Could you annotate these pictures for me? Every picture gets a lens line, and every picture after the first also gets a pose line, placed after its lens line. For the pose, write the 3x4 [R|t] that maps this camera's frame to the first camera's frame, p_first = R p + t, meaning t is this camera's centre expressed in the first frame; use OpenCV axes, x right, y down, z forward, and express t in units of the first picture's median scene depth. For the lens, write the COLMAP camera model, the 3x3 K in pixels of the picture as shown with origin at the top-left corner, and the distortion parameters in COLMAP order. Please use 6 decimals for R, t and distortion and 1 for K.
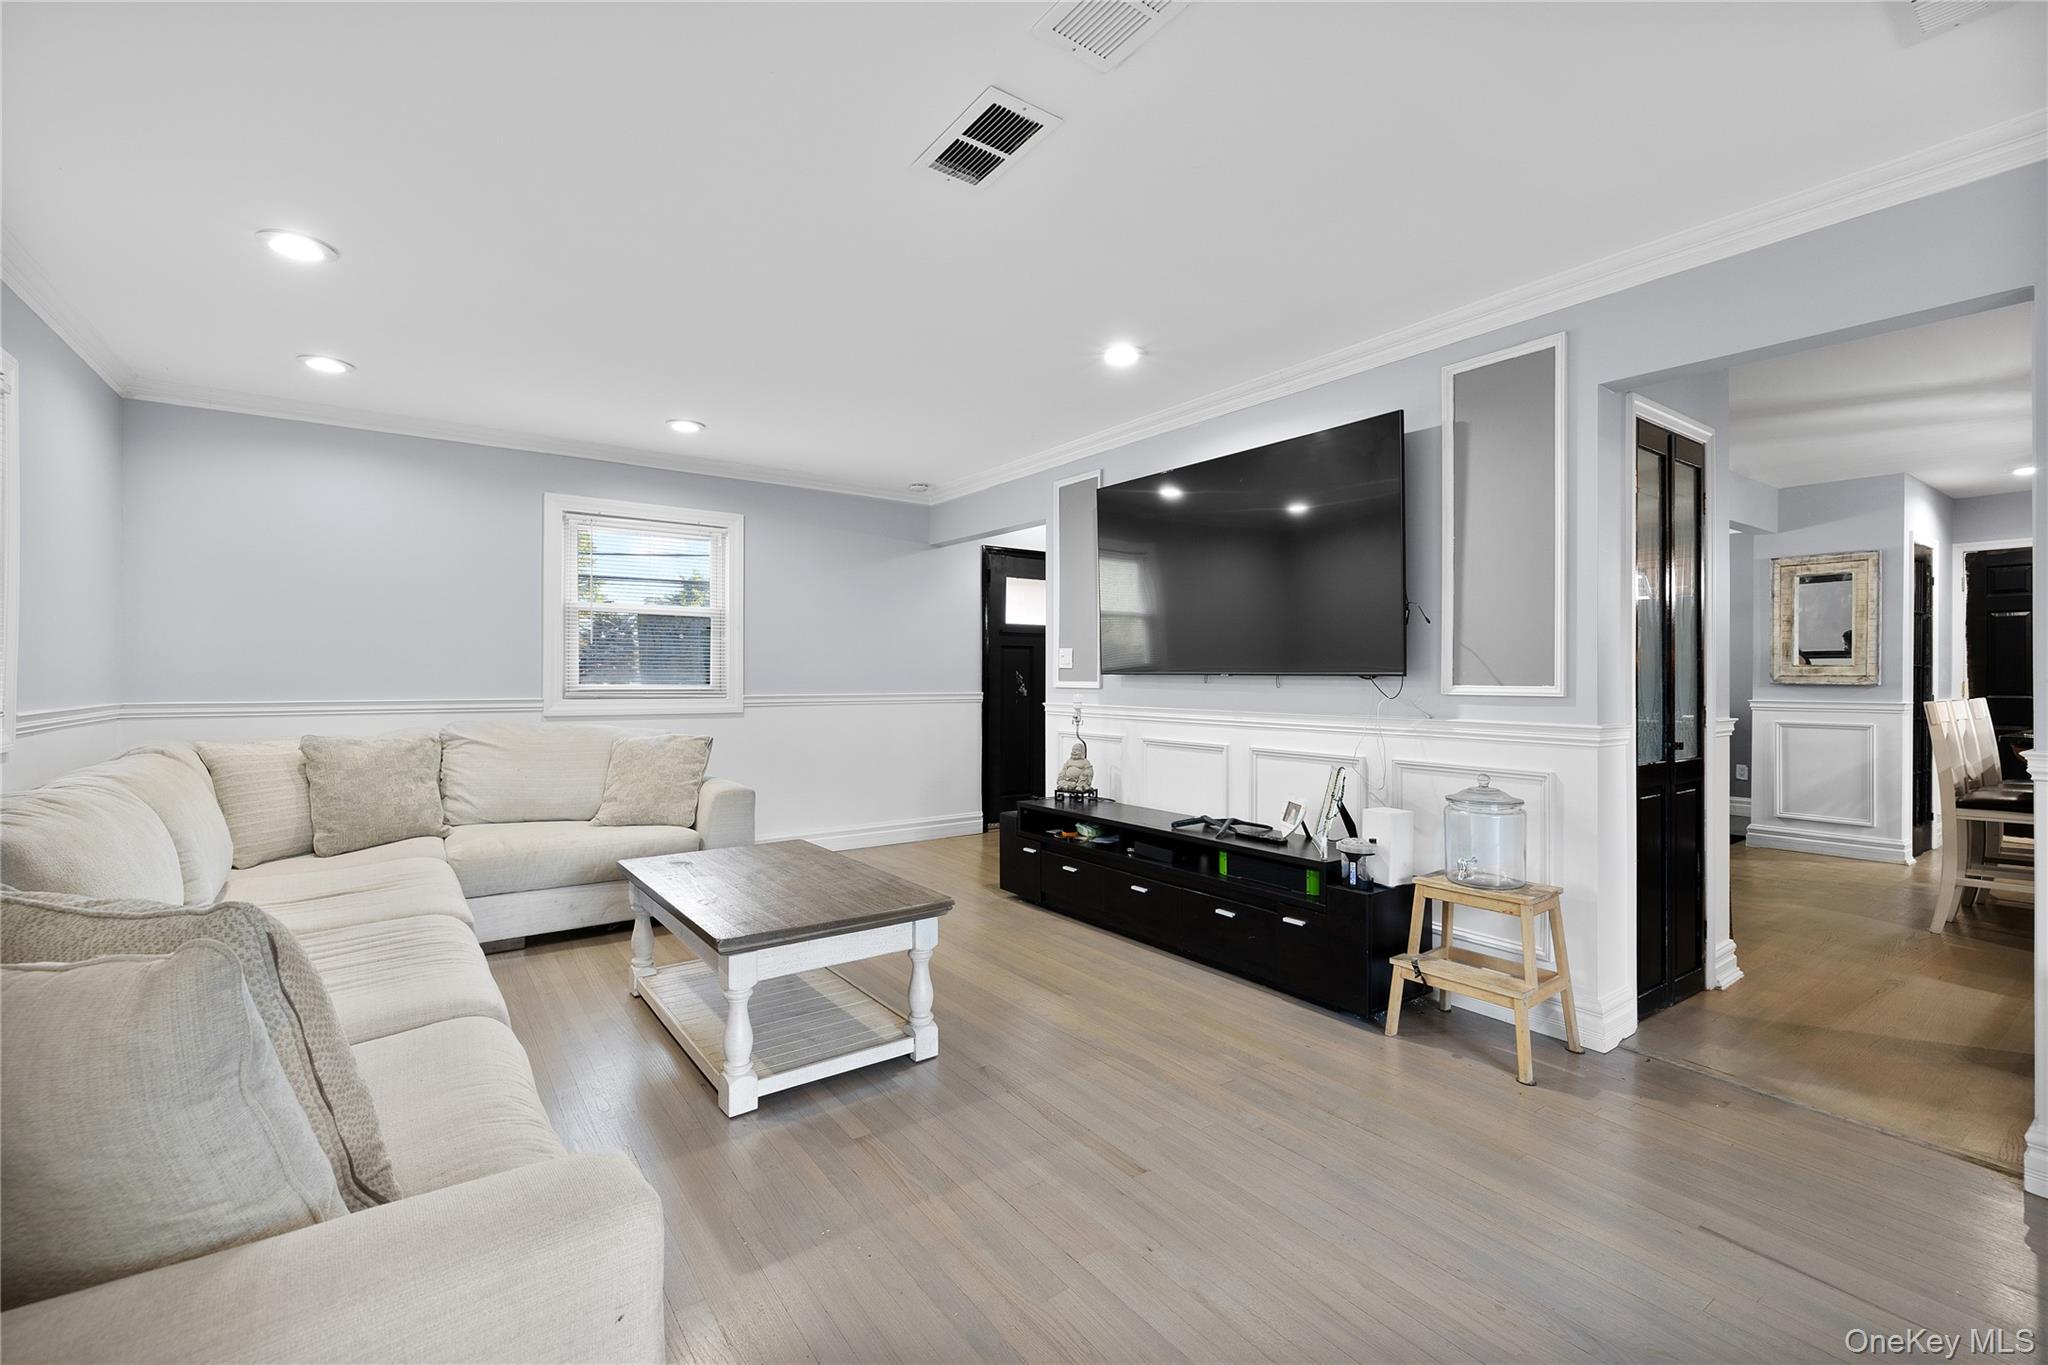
lens RADIAL K [[879.6, 0, 1021.6], [0, 879.6, 676.6], [0, 0, 1]] dist [-0.001114, -0.000572]
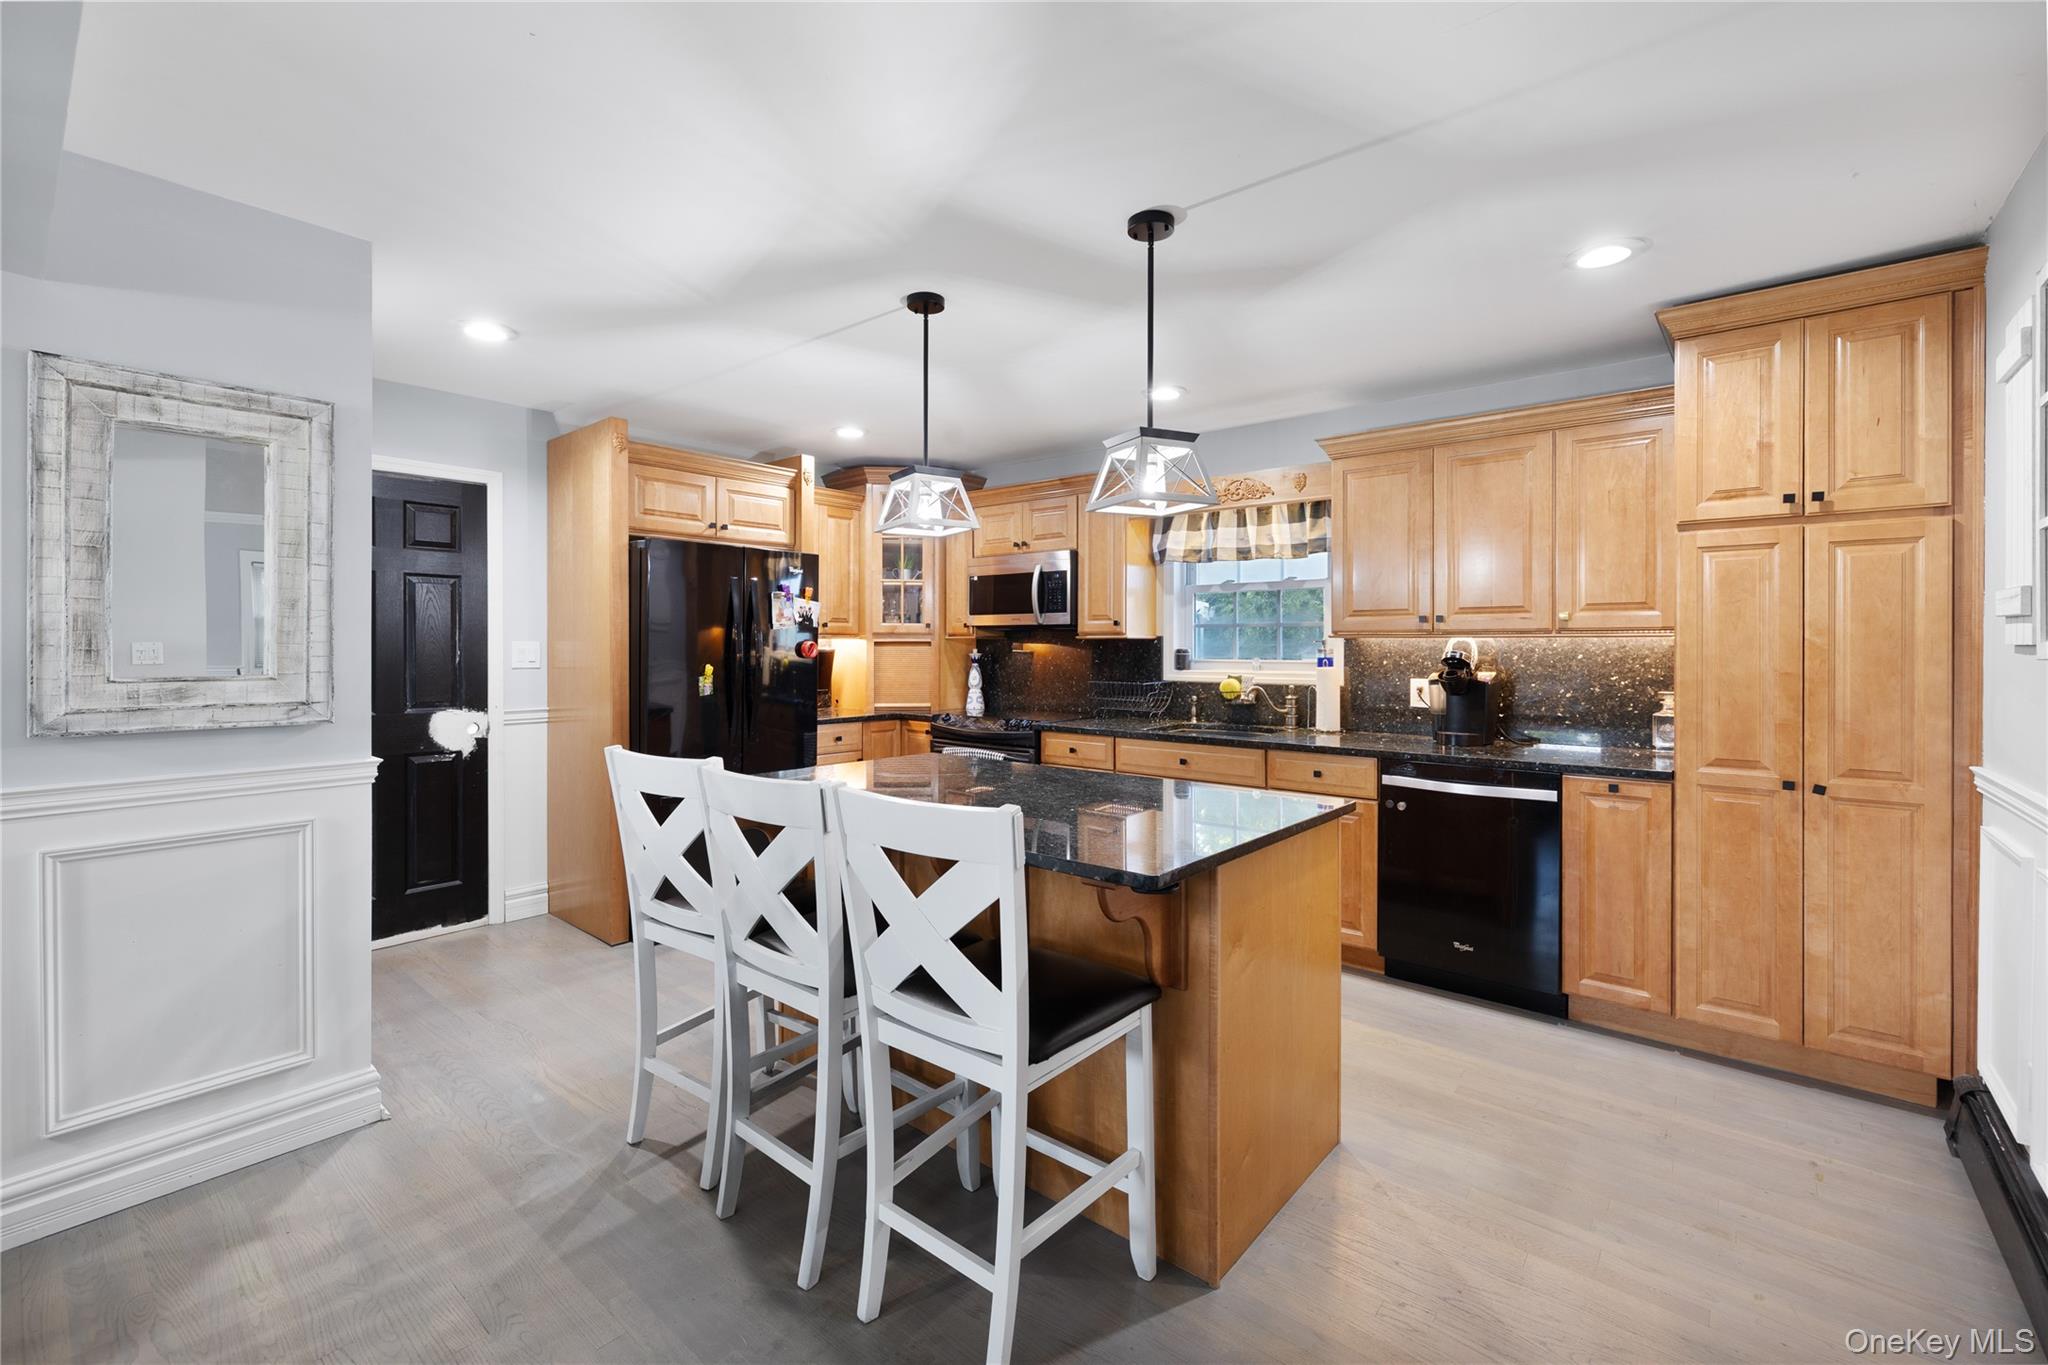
lens RADIAL K [[879.6, 0, 990.7], [0, 879.6, 646.1], [0, 0, 1]] dist [-0.001114, -0.000572]
pose [[-0.232219, -0.003656, 0.972657, 0.465592], [-0.001919, 0.999993, 0.003300, -0.027705], [-0.972662, -0.001100, -0.232224, 0.746455]]
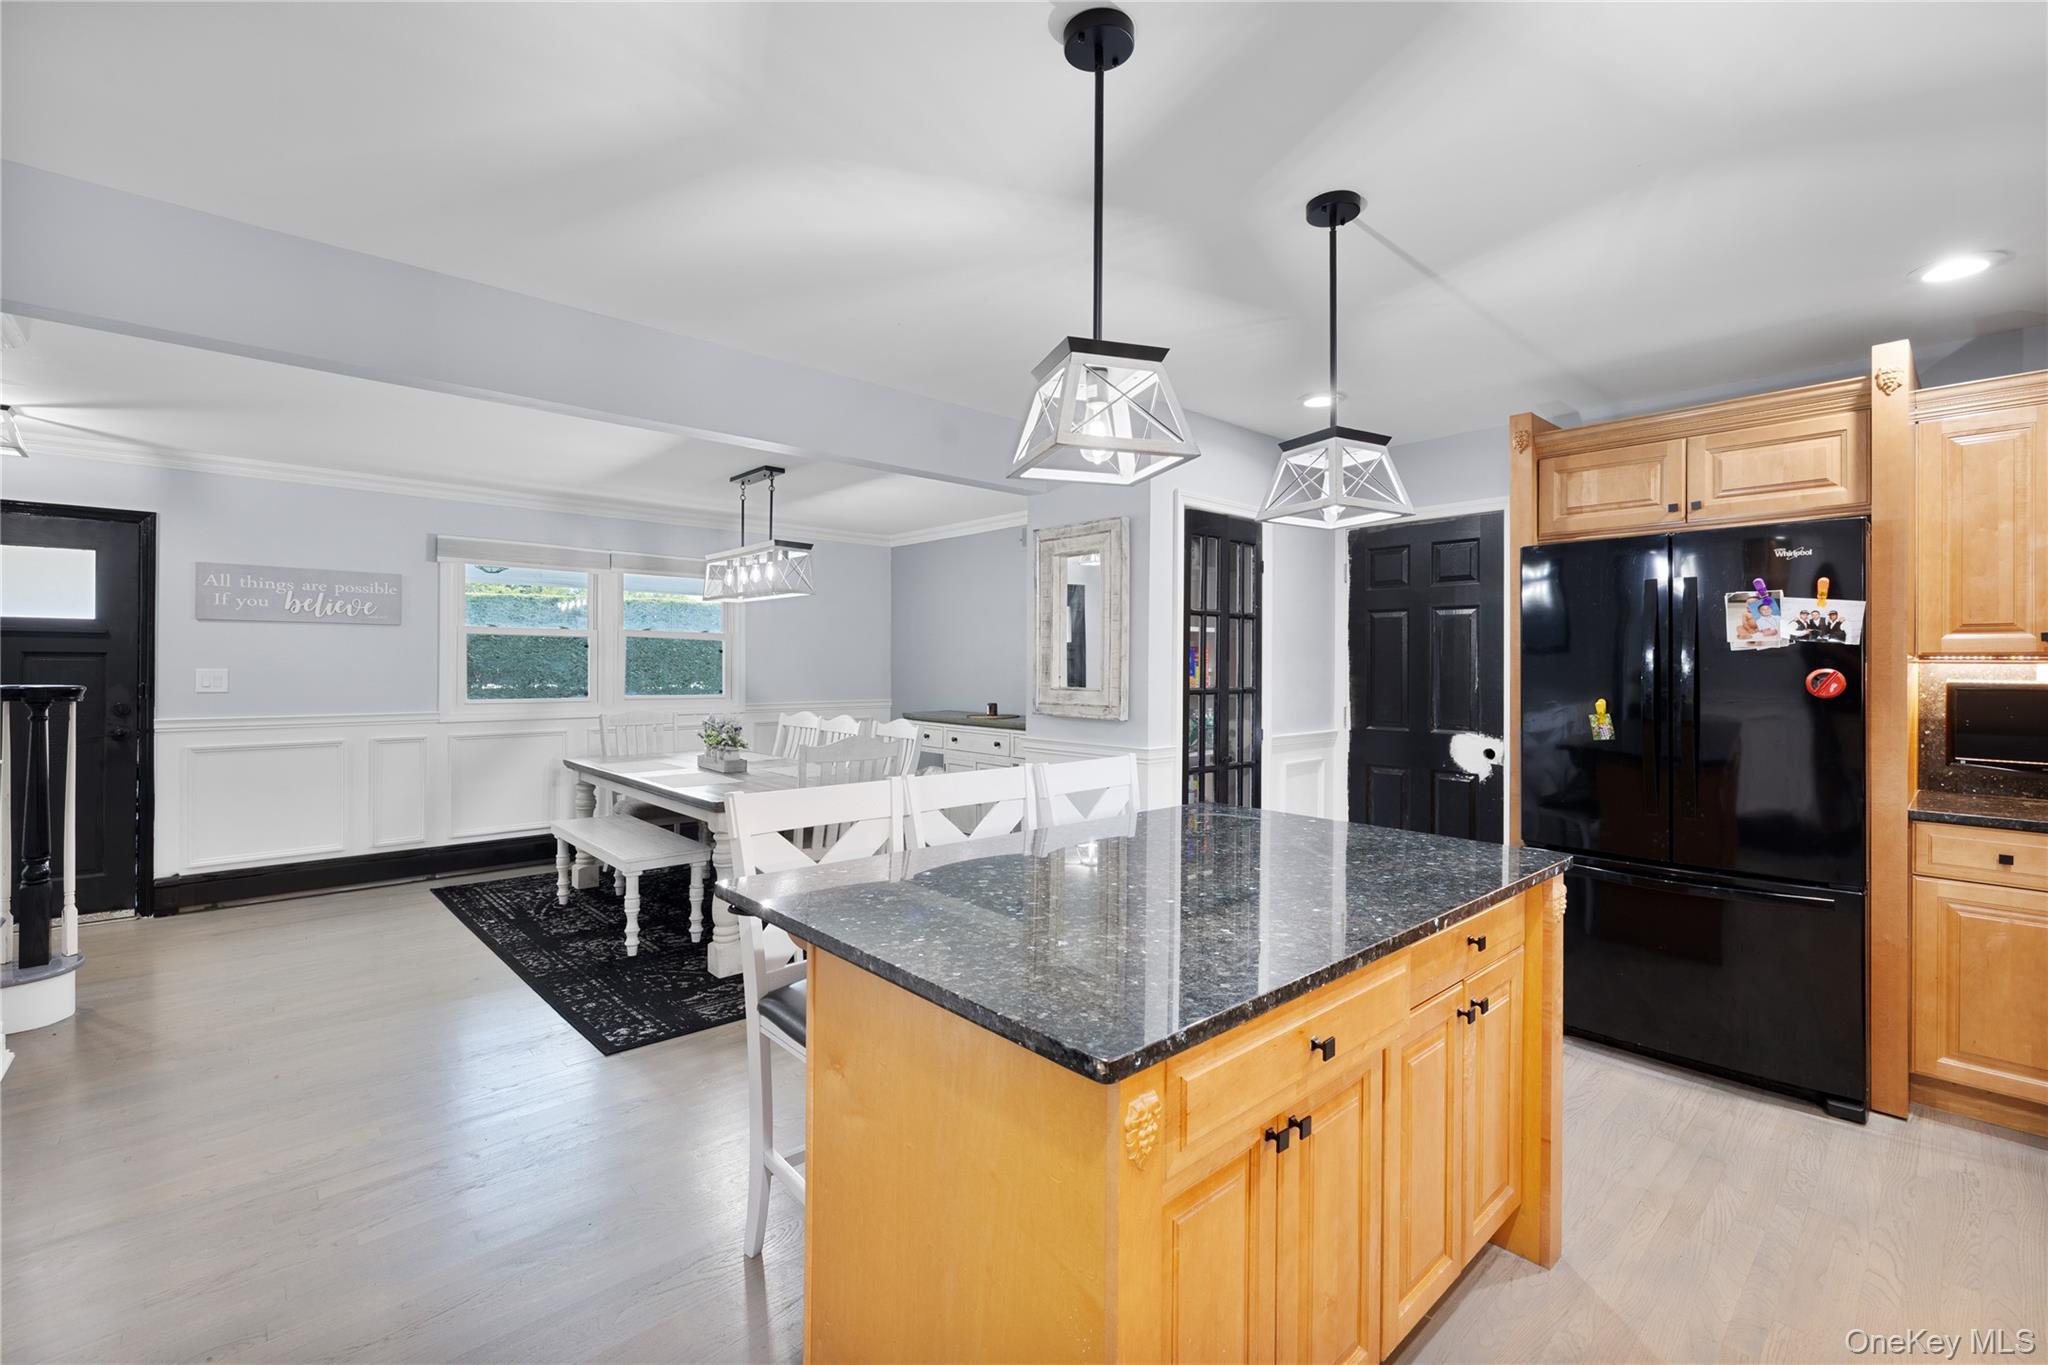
lens RADIAL K [[879.6, 0, 1022.5], [0, 879.6, 669.6], [0, 0, 1]] dist [-0.001114, -0.000572]
pose [[0.992112, 0.002321, 0.125335, 0.774189], [-0.002648, 0.999994, 0.002443, -0.028361], [-0.125328, -0.002755, 0.992111, 0.332702]]
